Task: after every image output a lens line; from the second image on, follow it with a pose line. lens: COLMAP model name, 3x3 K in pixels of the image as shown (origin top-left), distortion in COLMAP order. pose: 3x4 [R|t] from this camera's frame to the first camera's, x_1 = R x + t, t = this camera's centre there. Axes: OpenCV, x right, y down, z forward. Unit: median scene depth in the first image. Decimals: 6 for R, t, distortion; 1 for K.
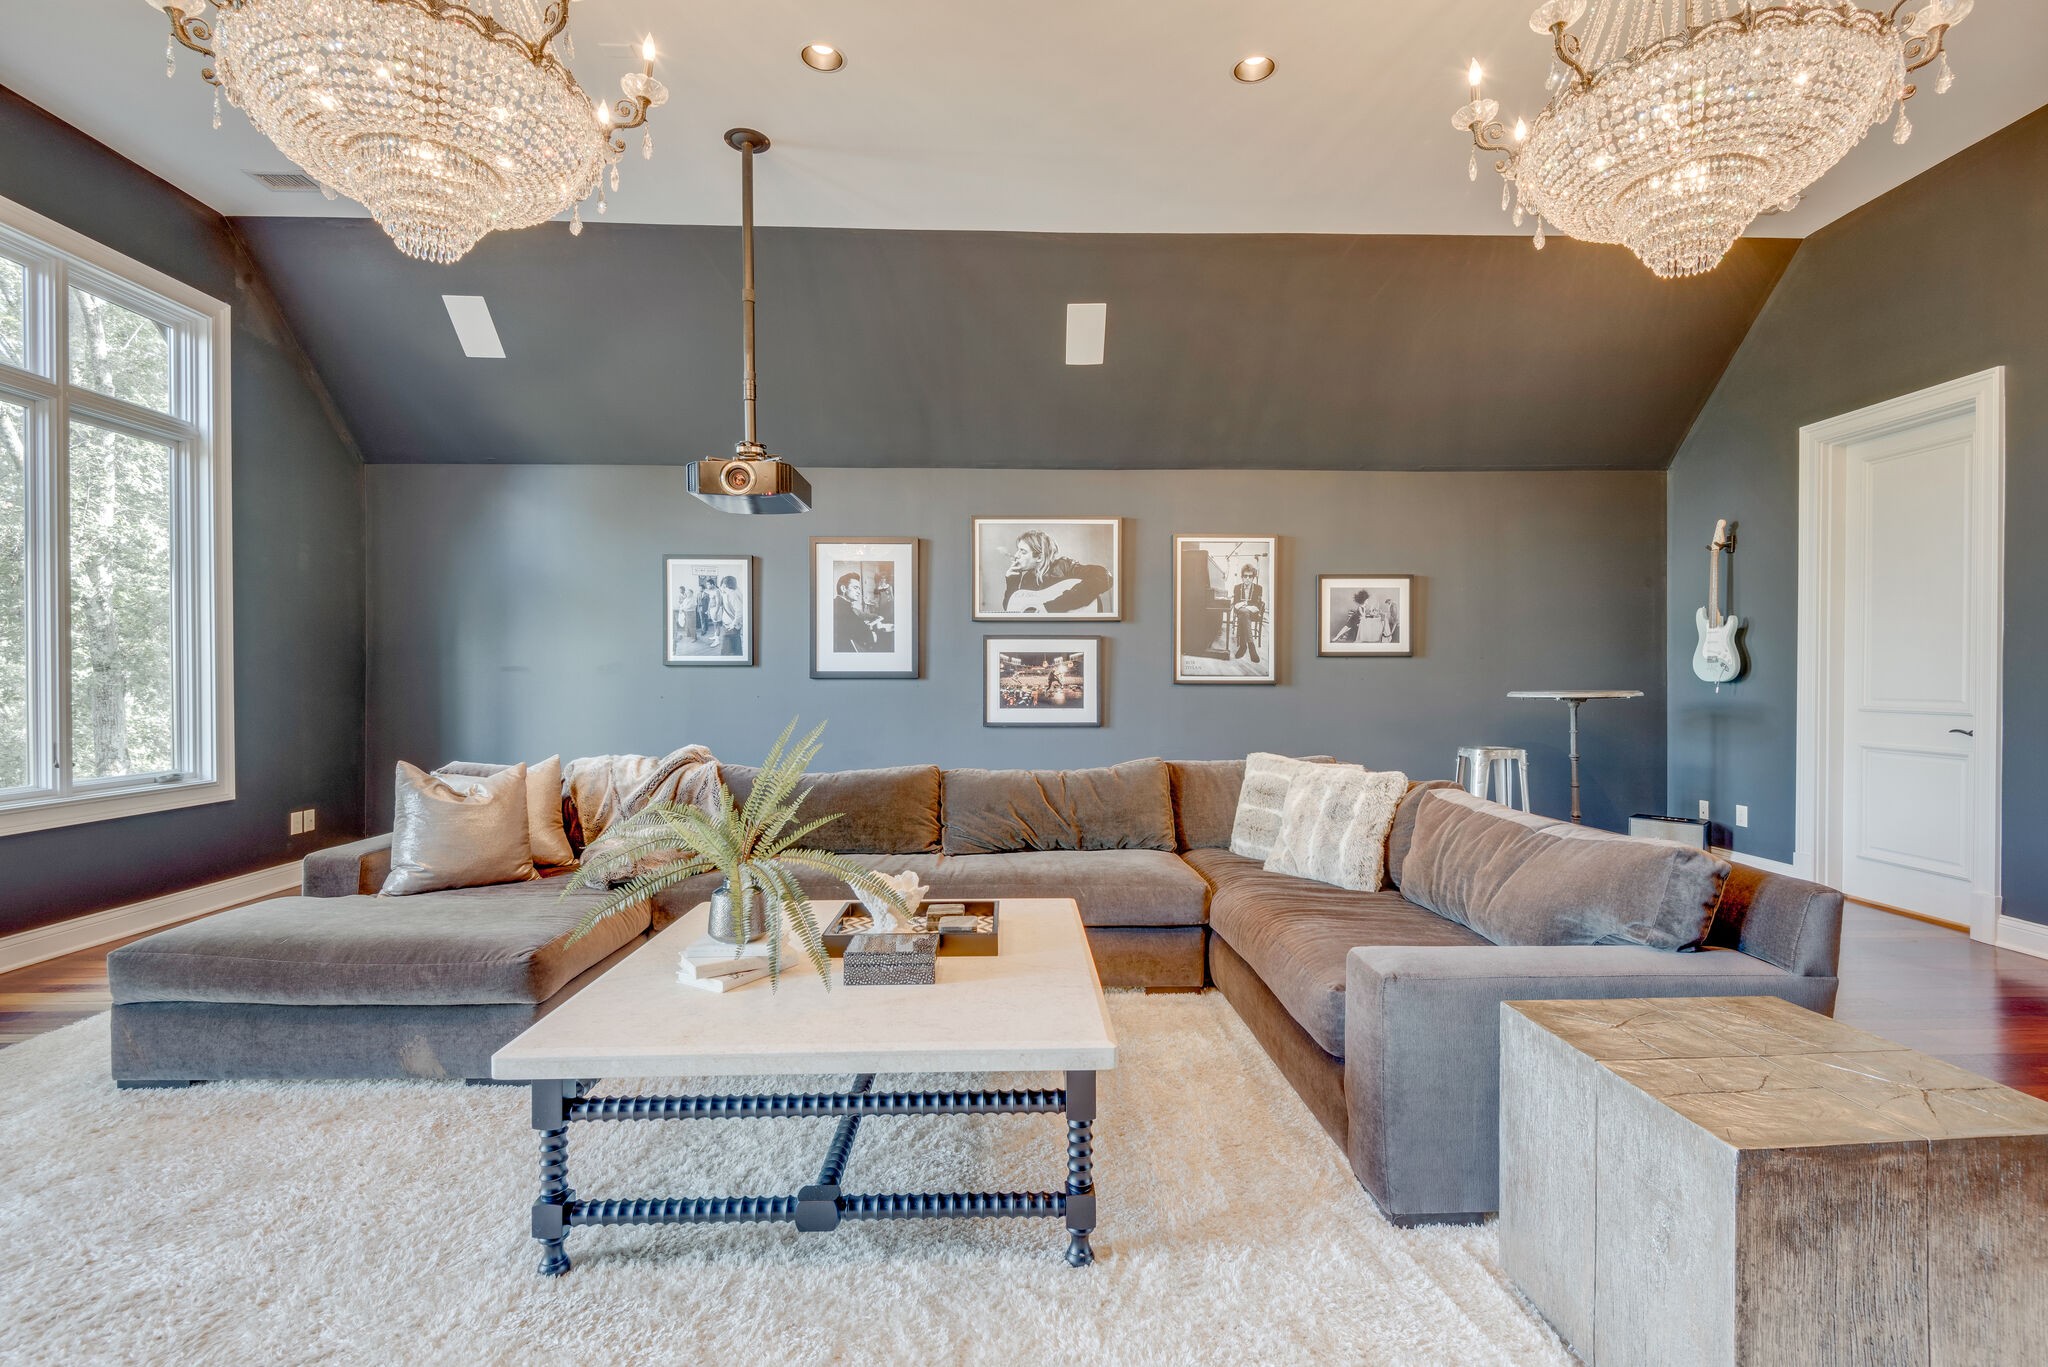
lens RADIAL K [[937.5, 0, 1030.8], [0, 937.5, 690.0], [0, 0, 1]] dist [0.019614, -0.005707]
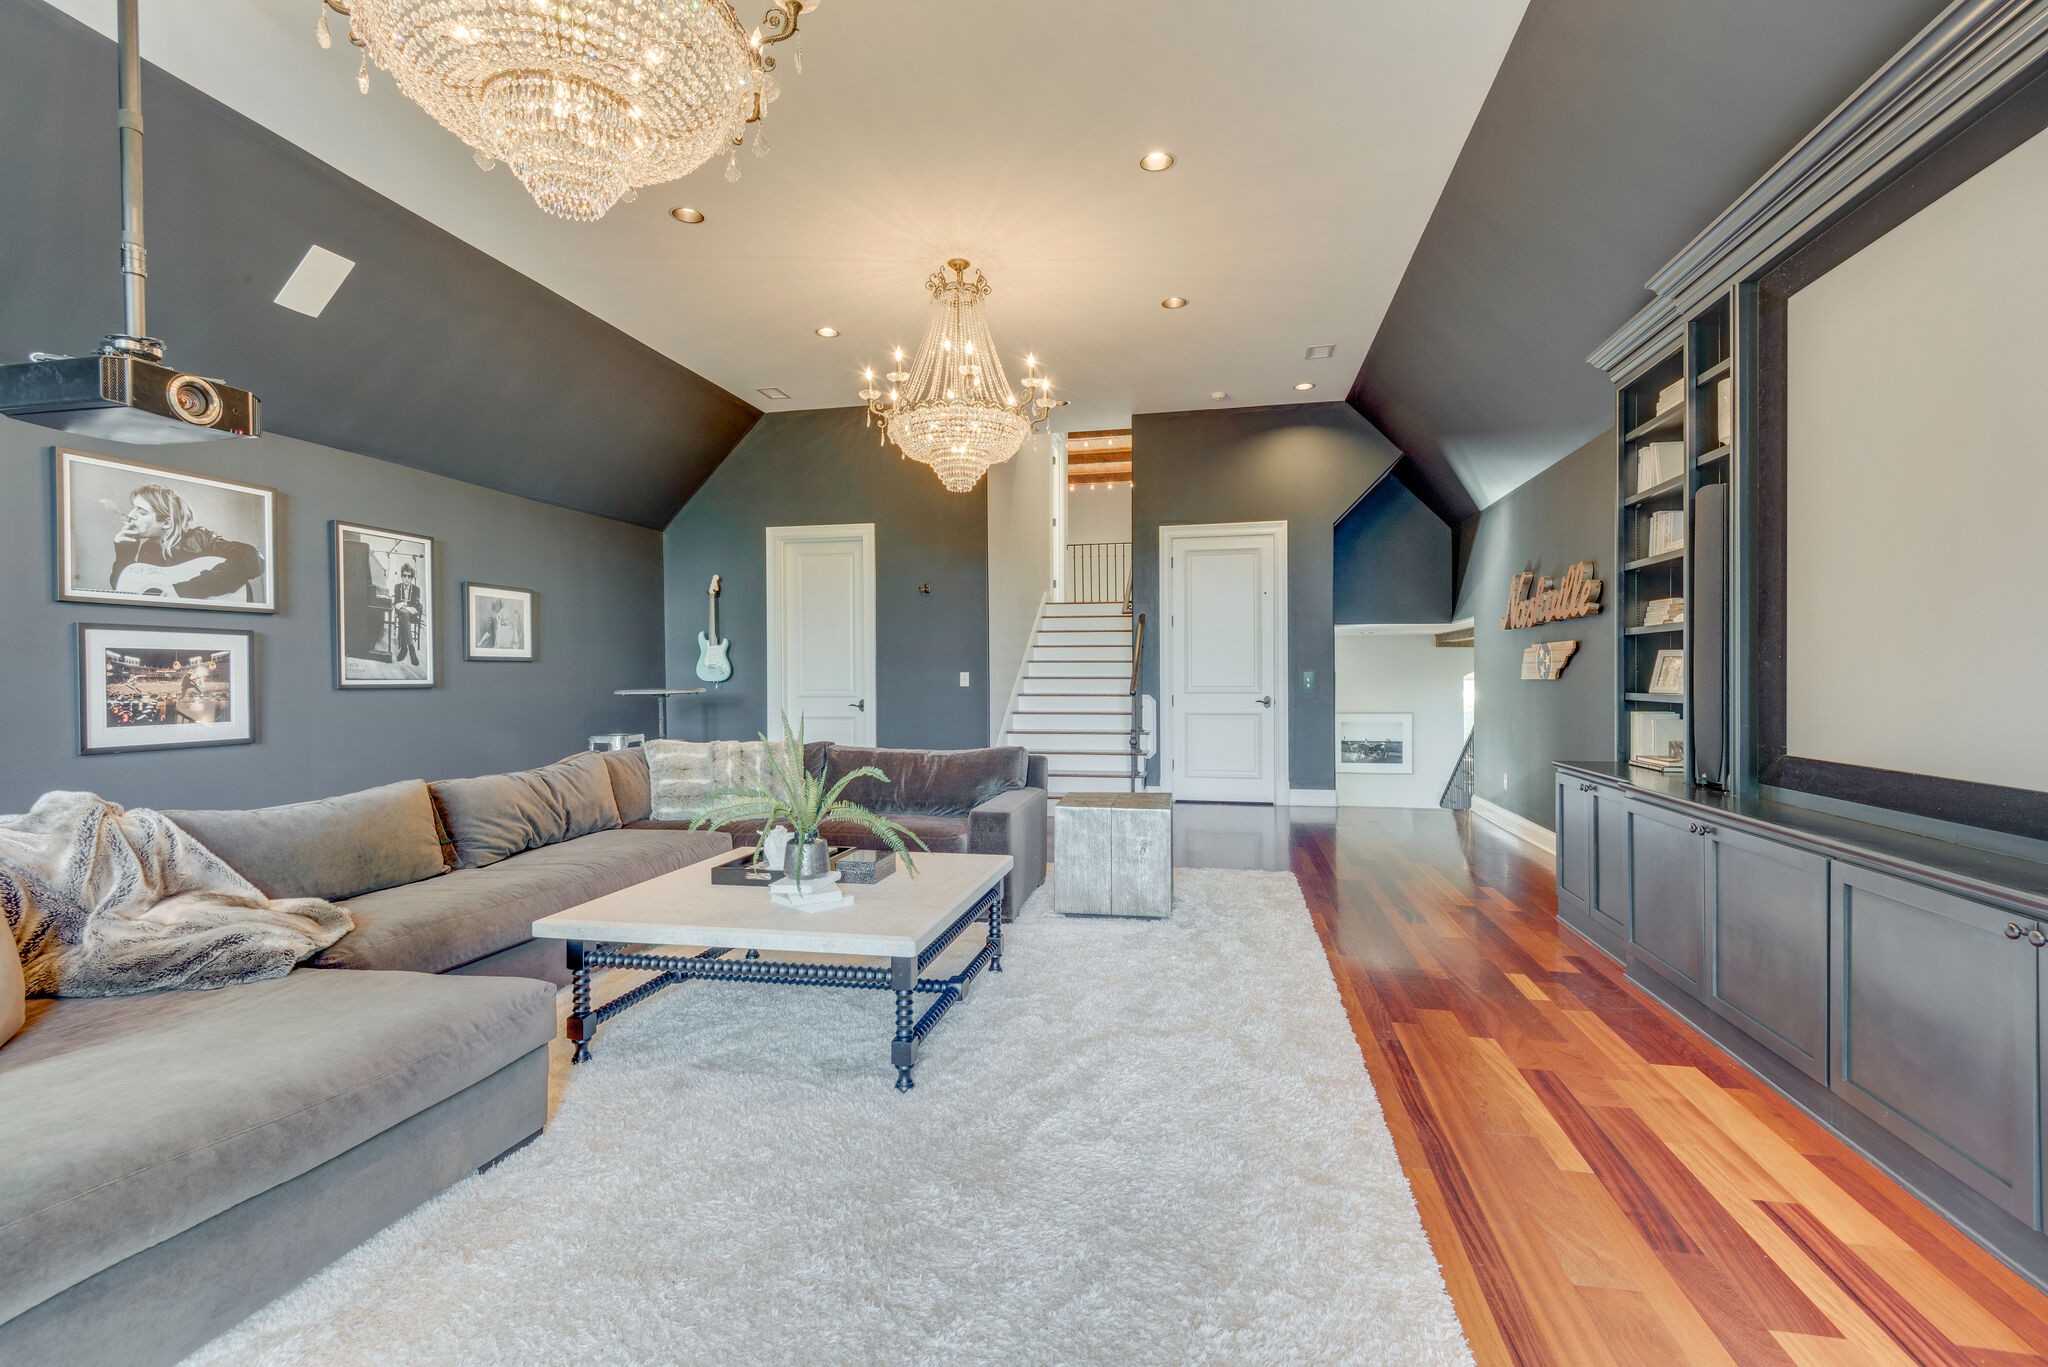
lens RADIAL K [[937.5, 0, 1036.5], [0, 937.5, 679.4], [0, 0, 1]] dist [0.019614, -0.005707]
pose [[0.225357, -0.004911, 0.974264, -0.572700], [0.018847, 0.999822, 0.000681, -0.003575], [-0.974094, 0.018208, 0.225410, 0.153704]]
